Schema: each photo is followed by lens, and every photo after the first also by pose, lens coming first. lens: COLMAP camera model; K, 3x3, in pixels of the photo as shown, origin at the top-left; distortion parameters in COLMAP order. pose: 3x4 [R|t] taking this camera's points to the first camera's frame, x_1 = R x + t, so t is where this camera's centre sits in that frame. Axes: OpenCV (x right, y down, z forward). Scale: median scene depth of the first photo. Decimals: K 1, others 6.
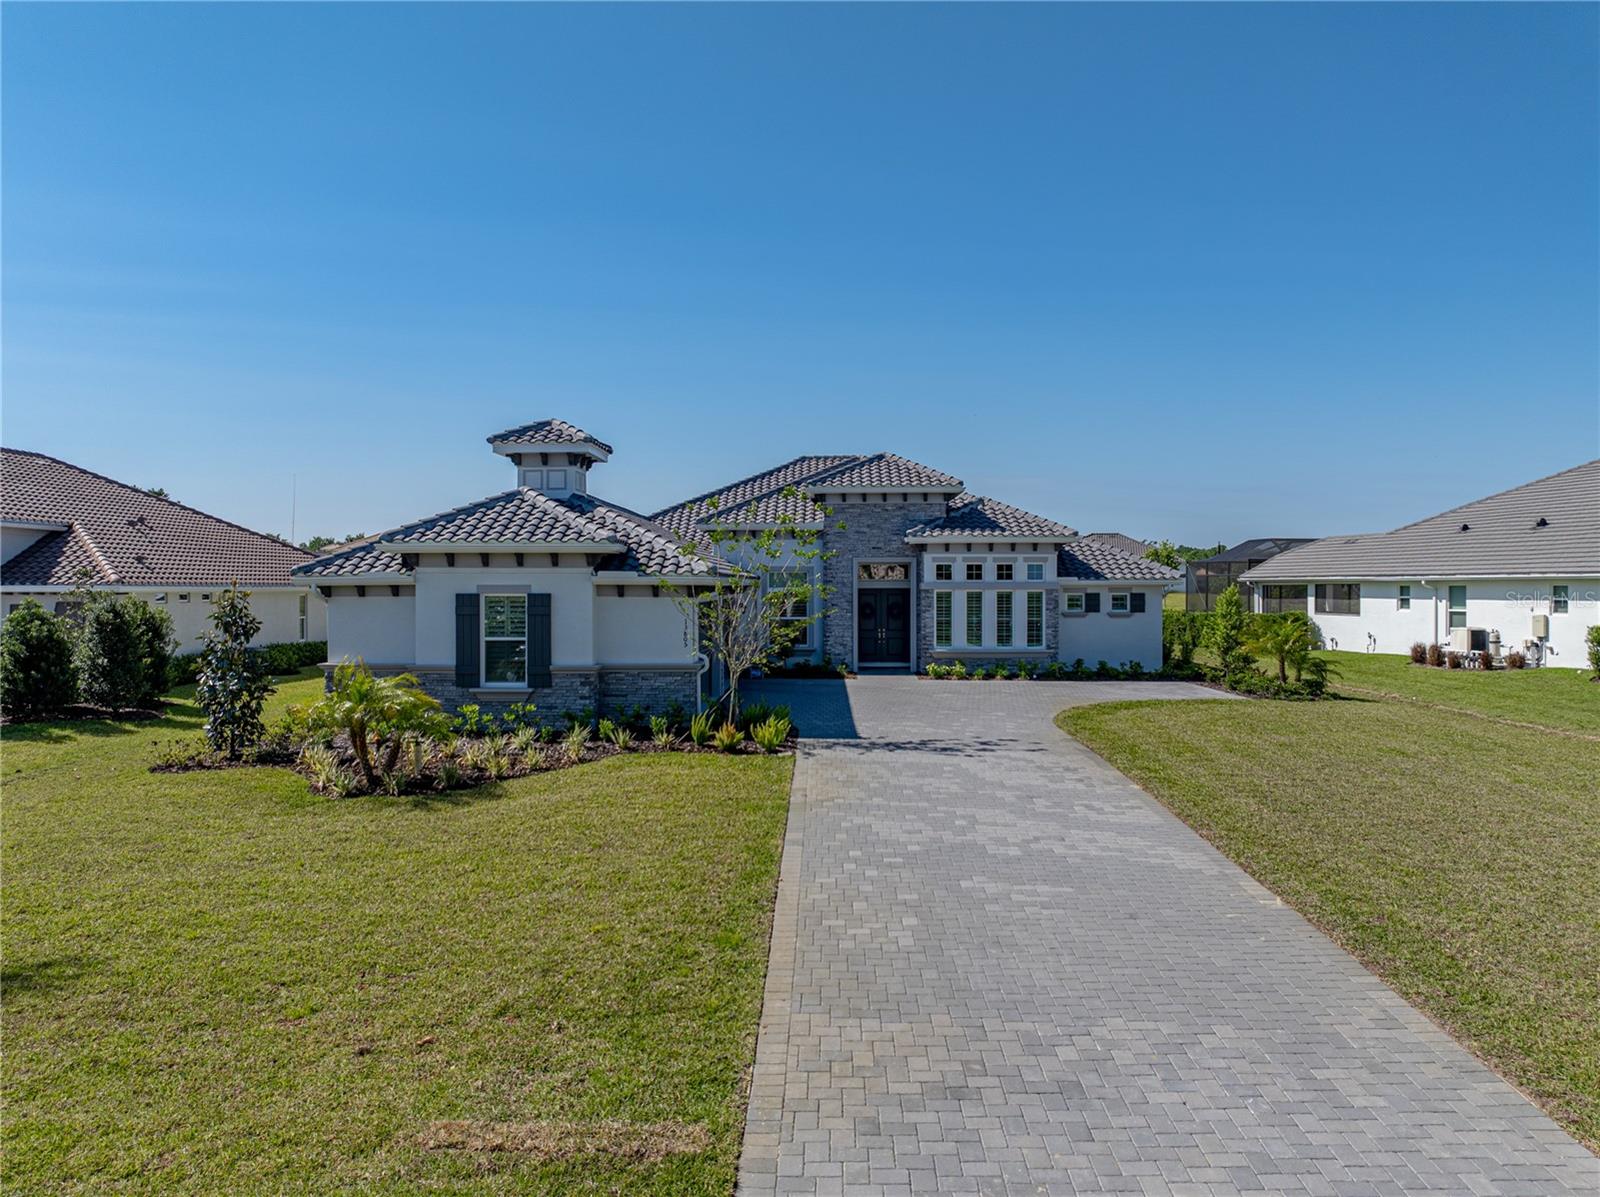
lens RADIAL K [[1103.3, 0, 792.6], [0, 1103.3, 594.3], [0, 0, 1]] dist [-0.039602, 0.007543]
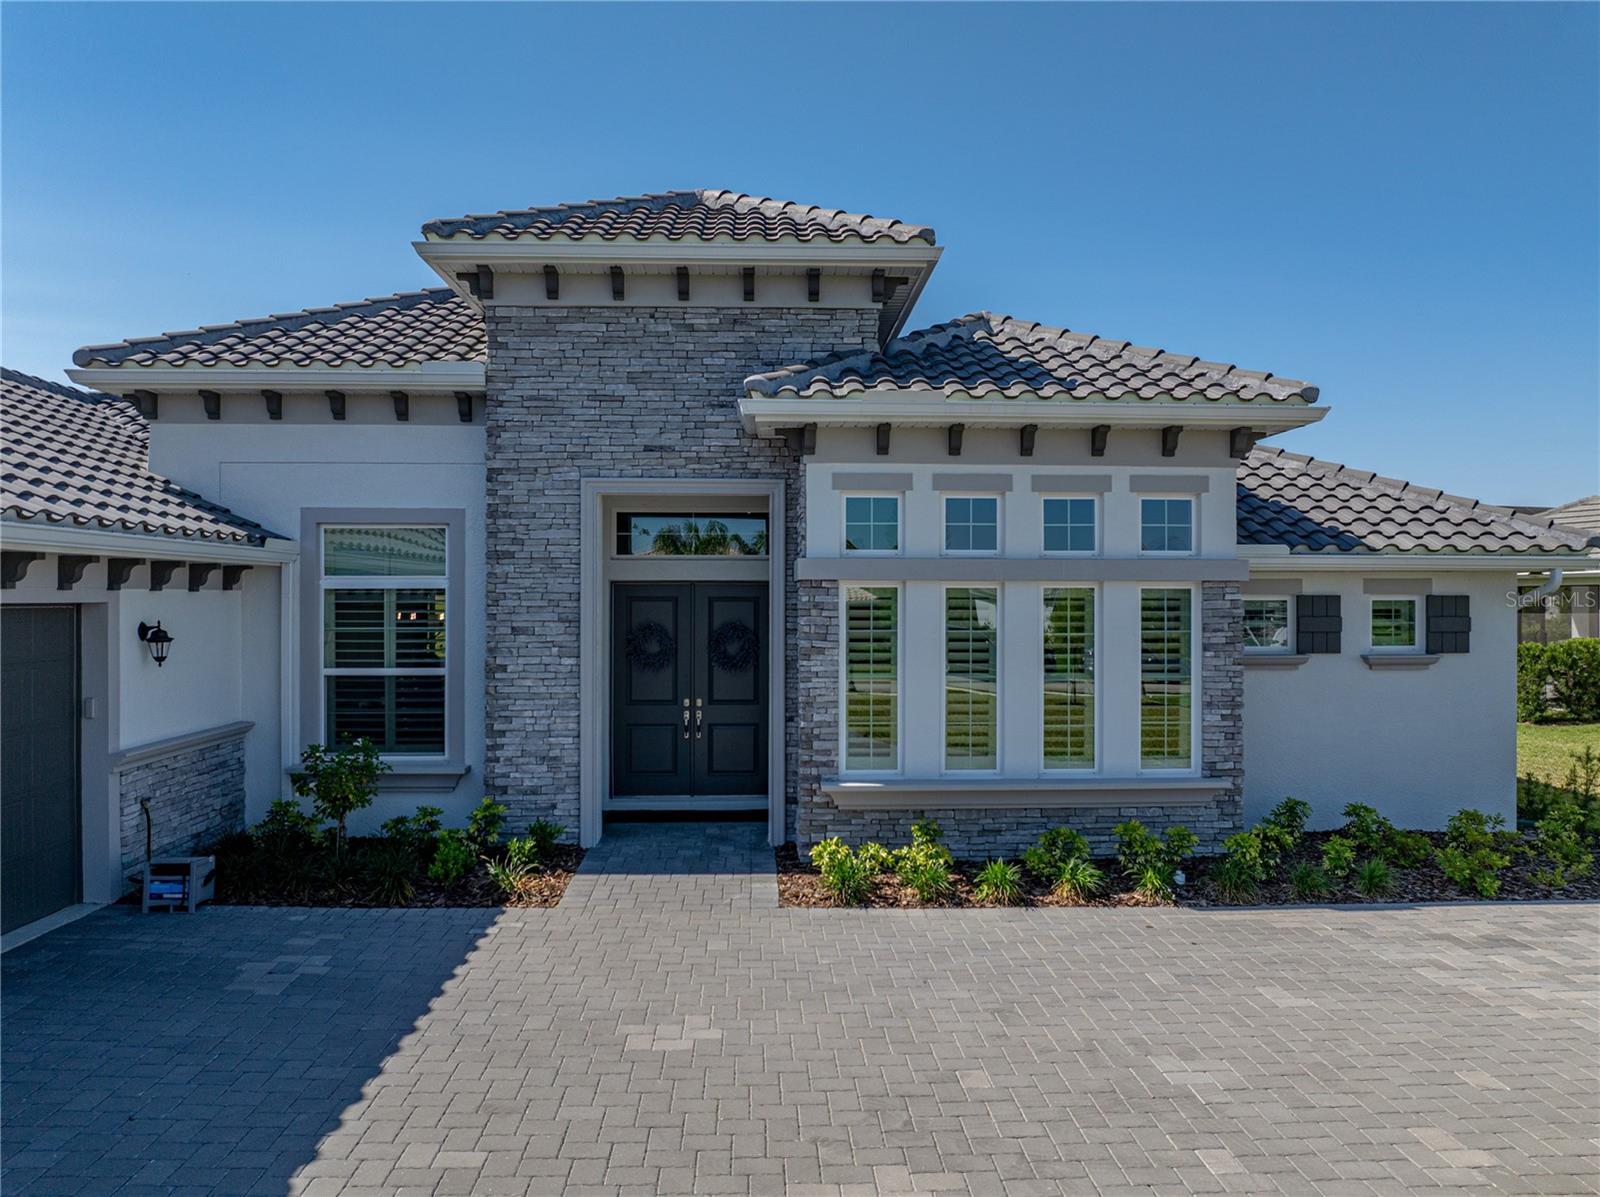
lens RADIAL K [[1103.3, 0, 803.5], [0, 1103.3, 597.7], [0, 0, 1]] dist [-0.039602, 0.007543]
pose [[0.997836, 0.001881, 0.065720, 0.098388], [-0.001614, 0.999990, -0.004129, 0.001483], [-0.065727, 0.004014, 0.997830, 0.697008]]
